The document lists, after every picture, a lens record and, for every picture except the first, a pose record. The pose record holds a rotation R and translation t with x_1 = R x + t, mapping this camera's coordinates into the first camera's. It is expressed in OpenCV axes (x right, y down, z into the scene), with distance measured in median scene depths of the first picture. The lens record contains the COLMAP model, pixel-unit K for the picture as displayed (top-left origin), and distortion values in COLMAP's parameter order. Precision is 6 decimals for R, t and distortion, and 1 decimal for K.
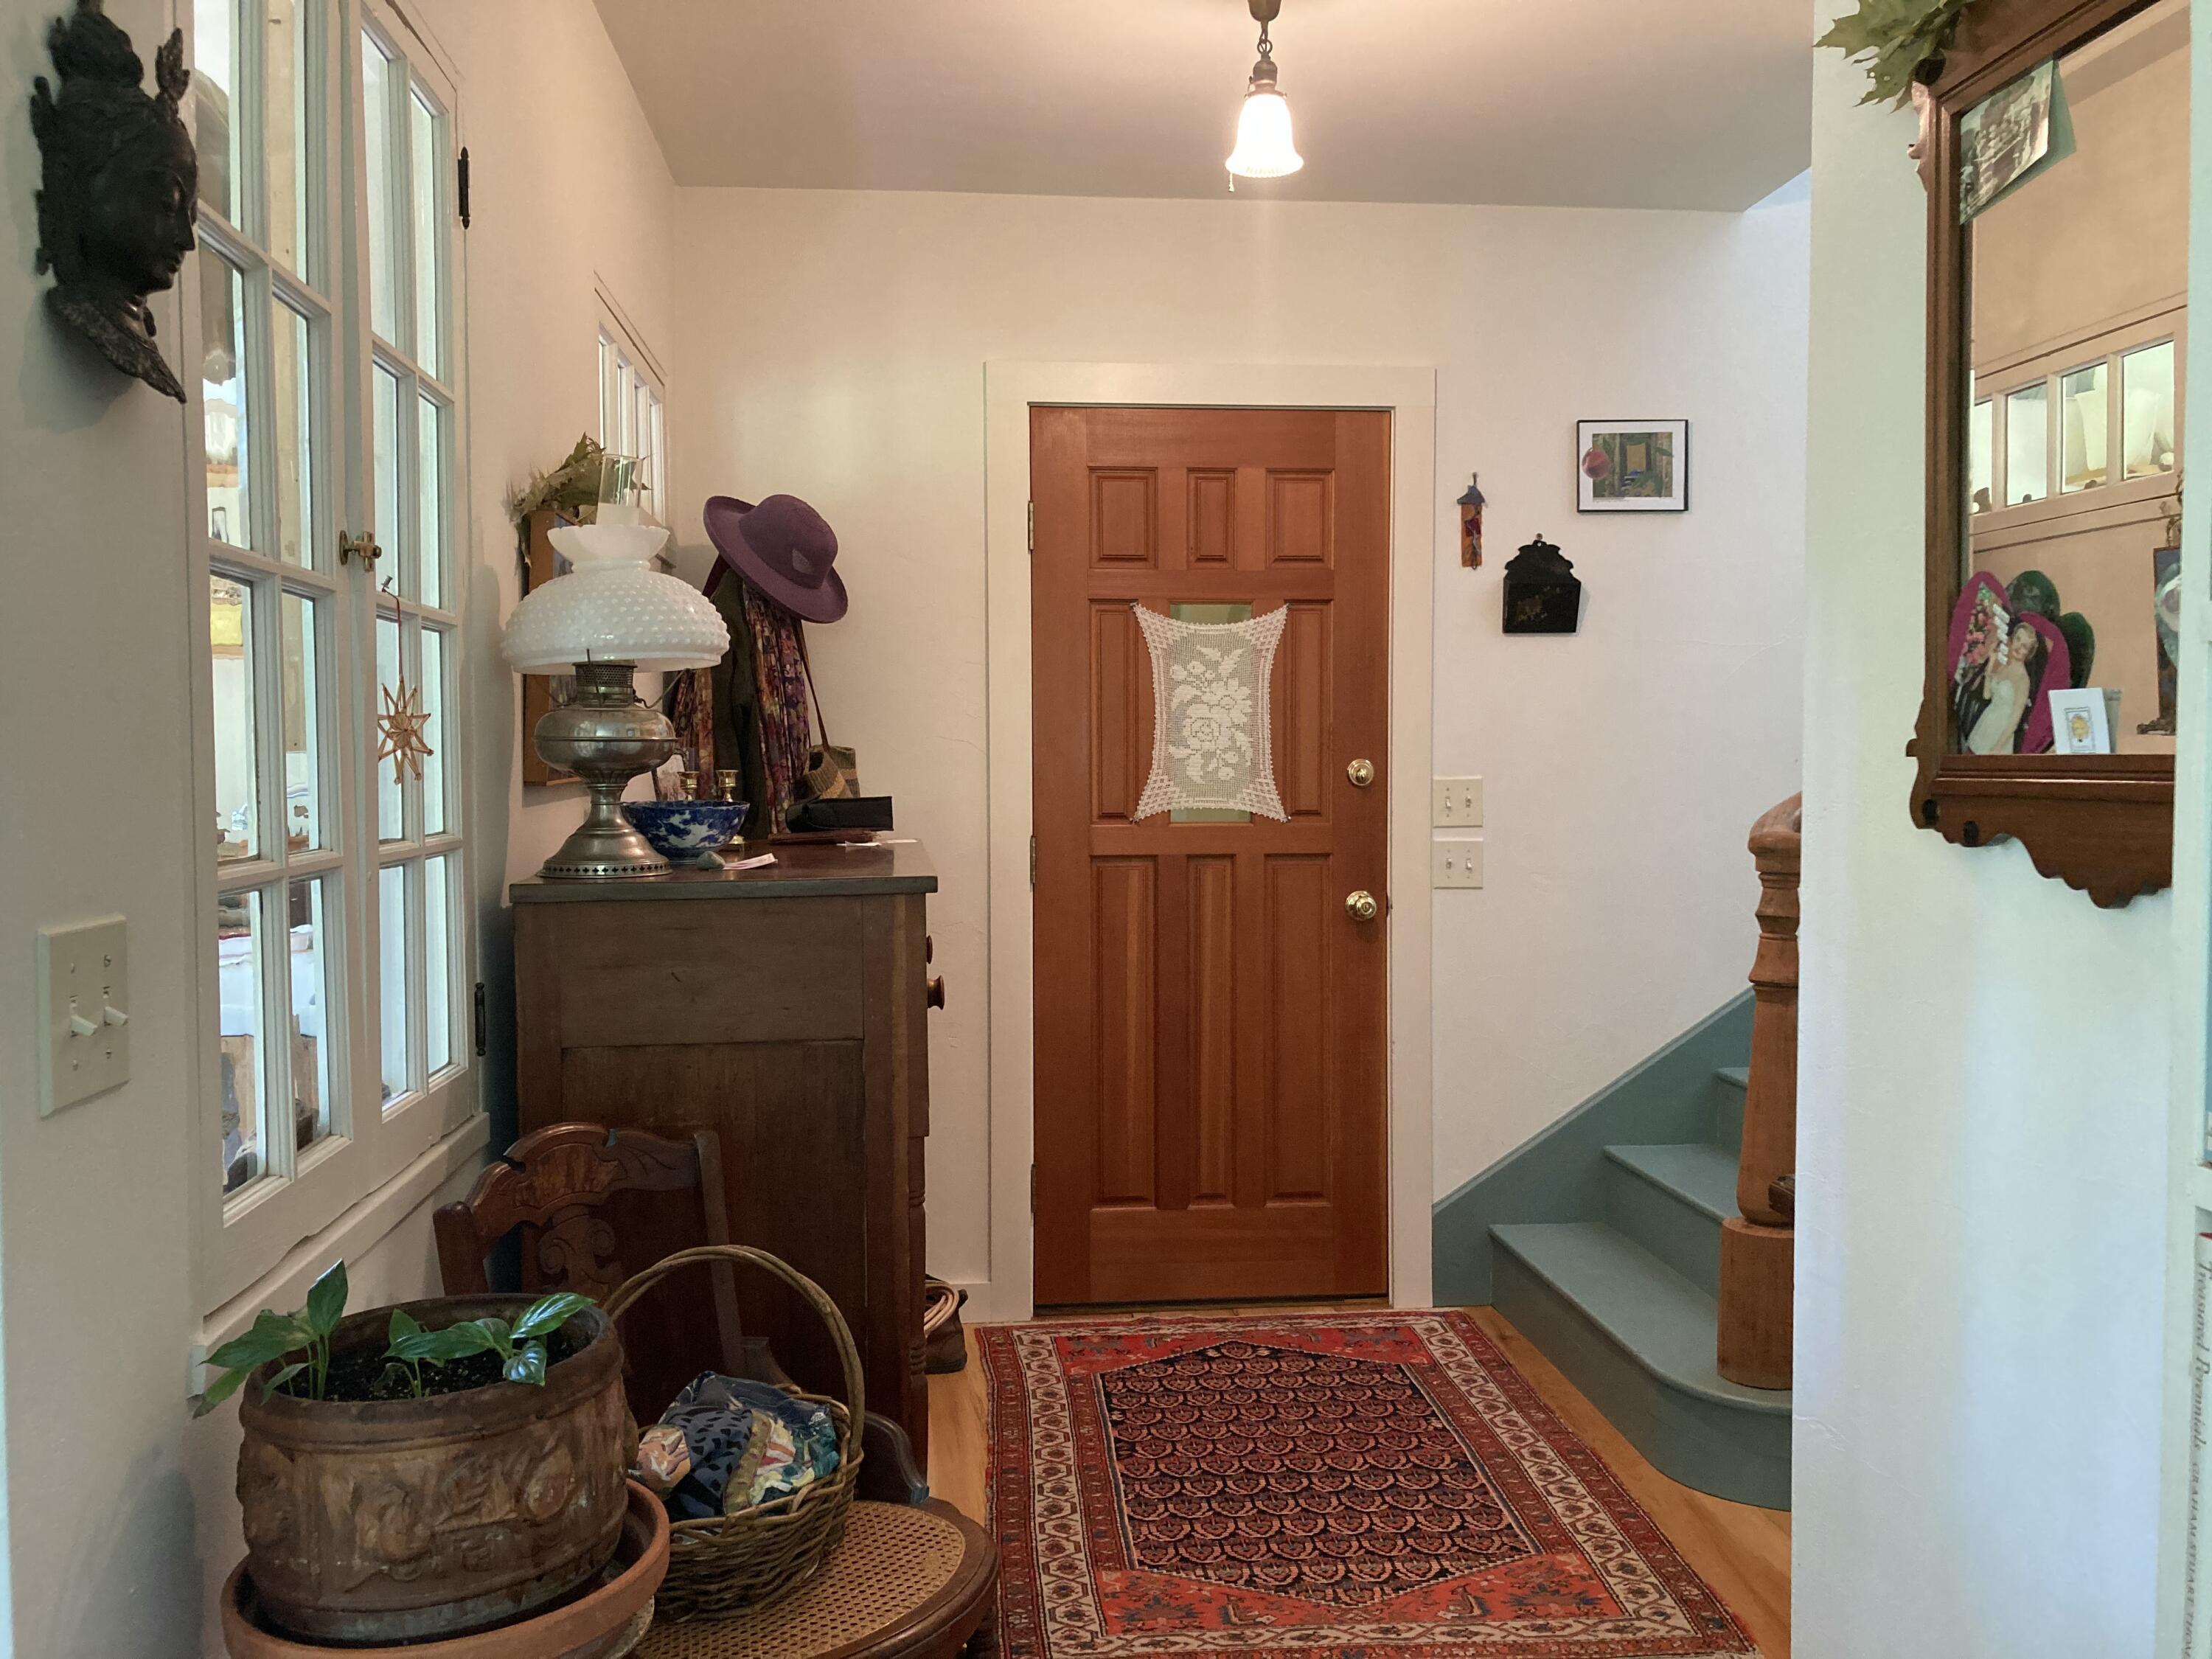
lens RADIAL K [[1824.9, 0, 1106.3], [0, 1824.9, 831.2], [0, 0, 1]] dist [0.008636, 0.002600]
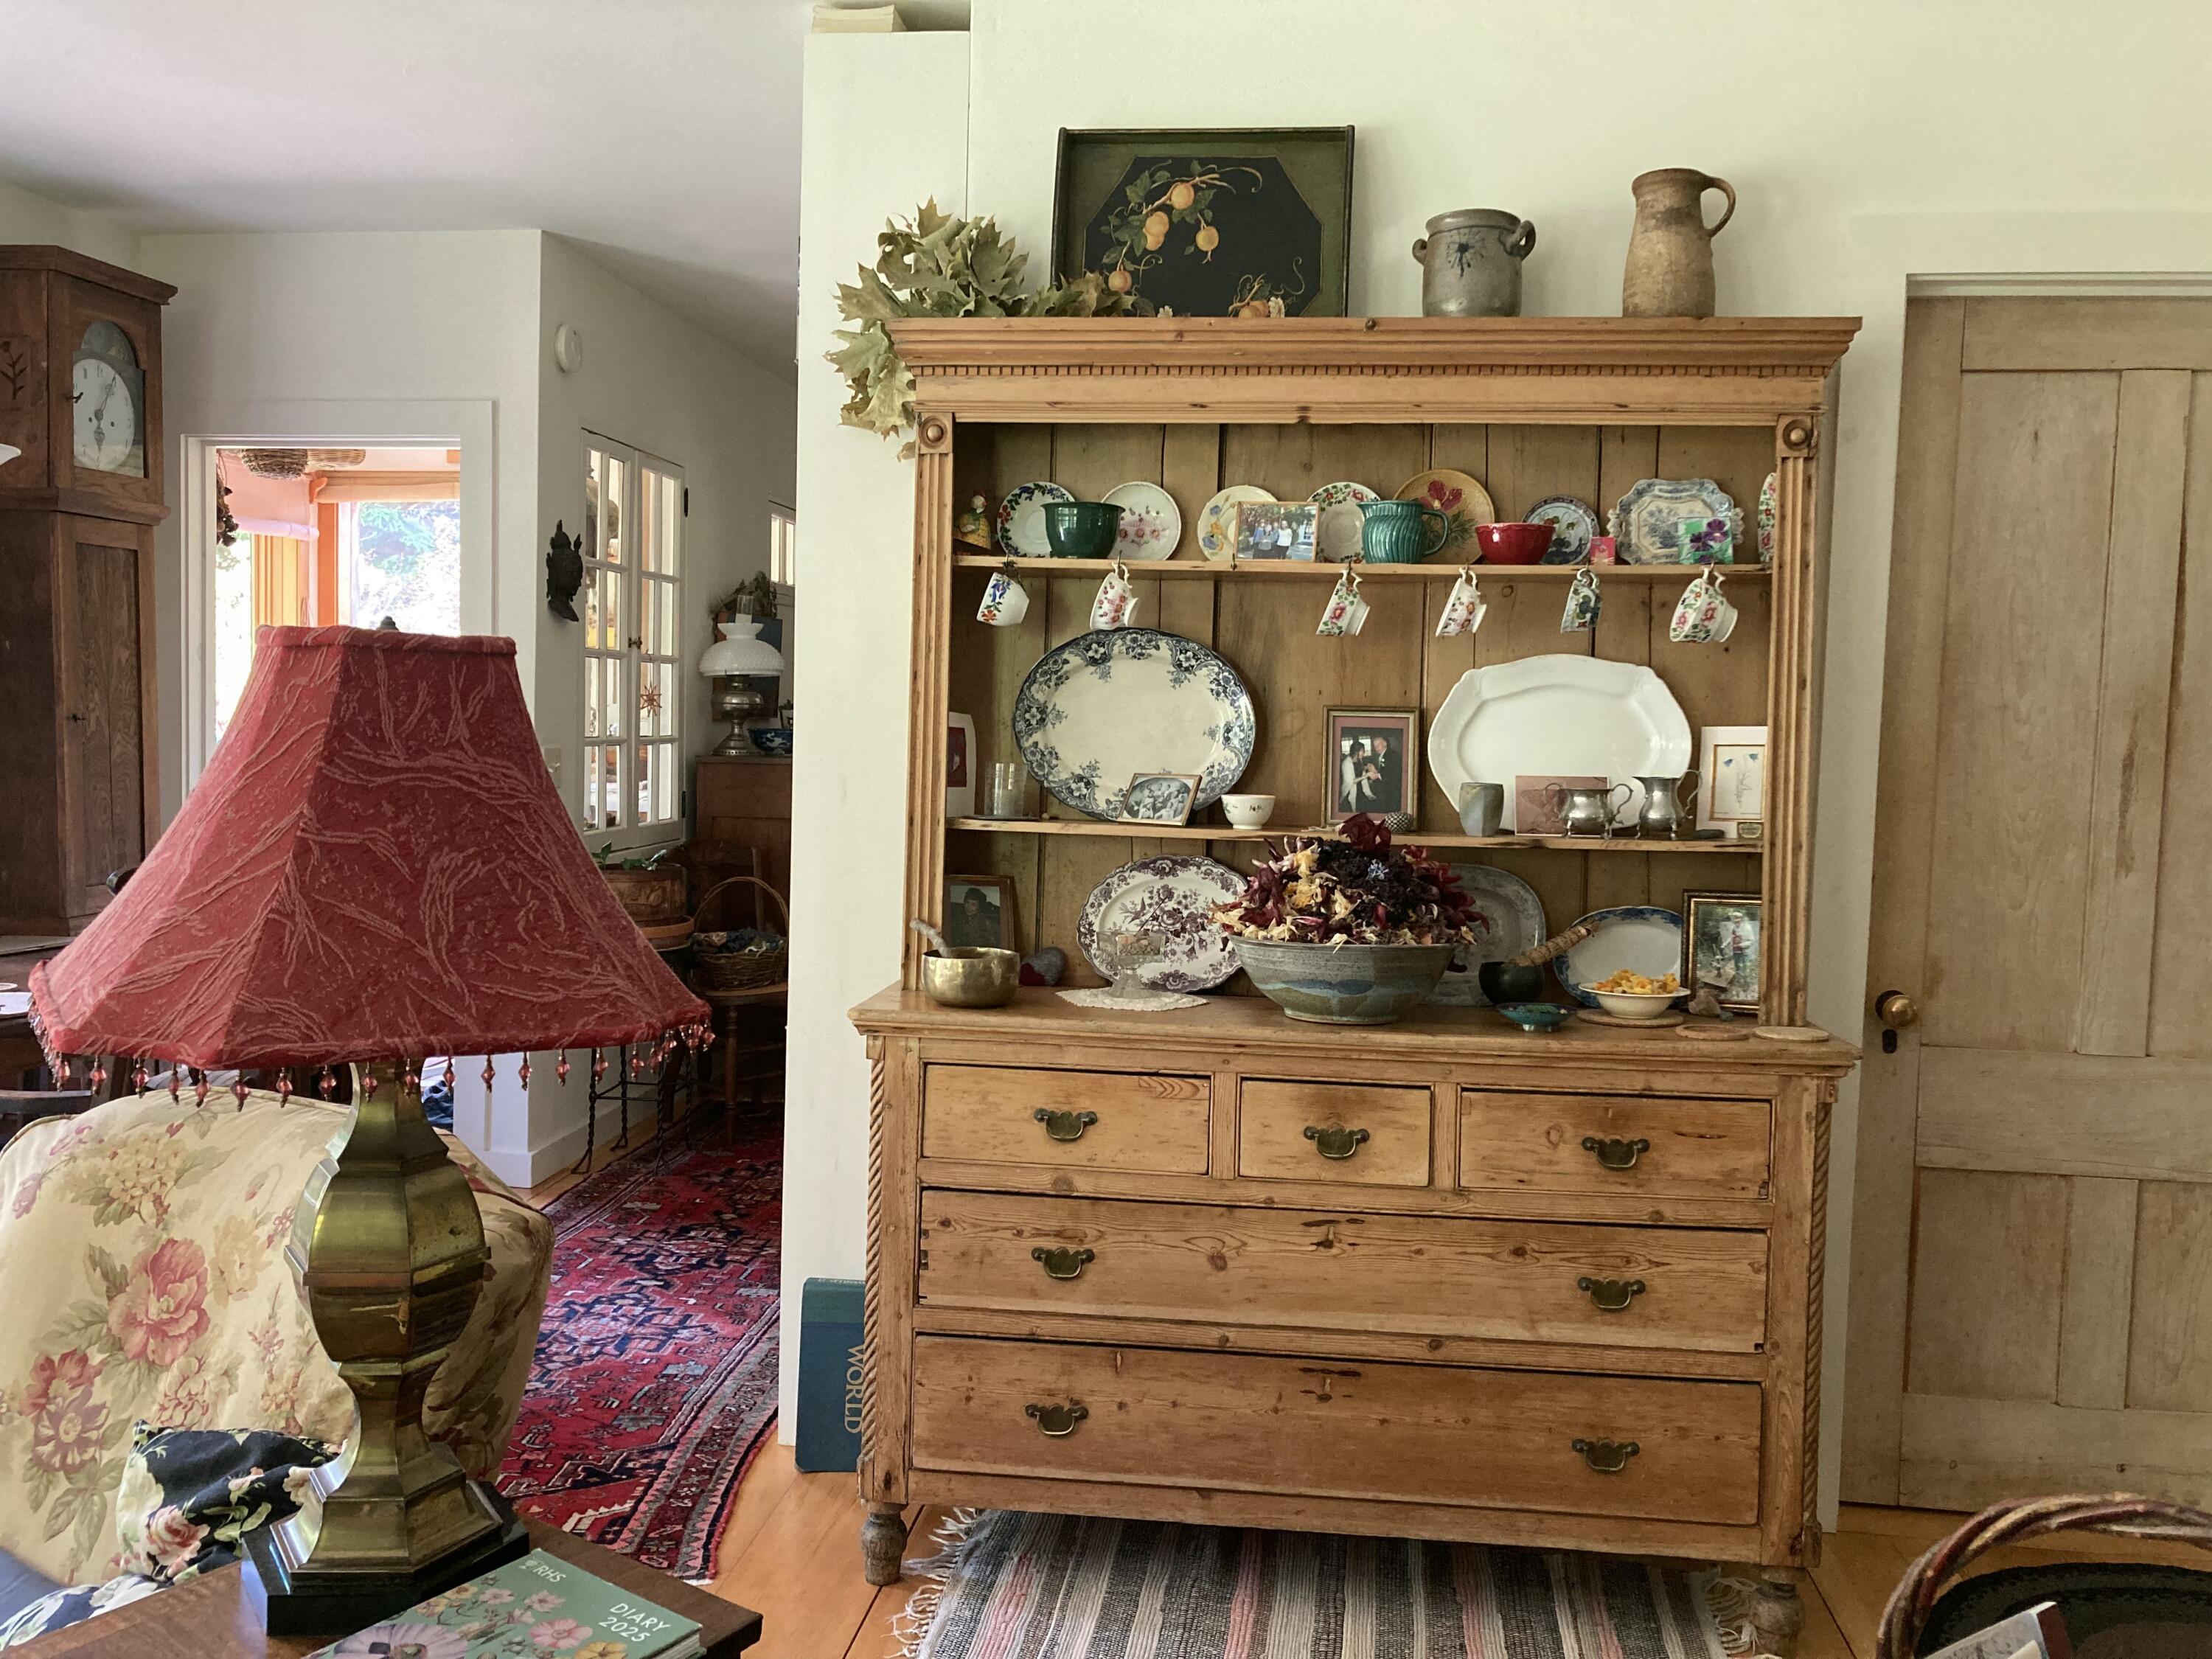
lens RADIAL K [[1824.9, 0, 1108.6], [0, 1824.9, 825.8], [0, 0, 1]] dist [0.008636, 0.002600]
pose [[0.973810, 0.043186, -0.223225, 1.003767], [-0.038885, 0.998964, 0.023631, 0.051967], [0.224015, -0.014332, 0.974480, -1.725374]]
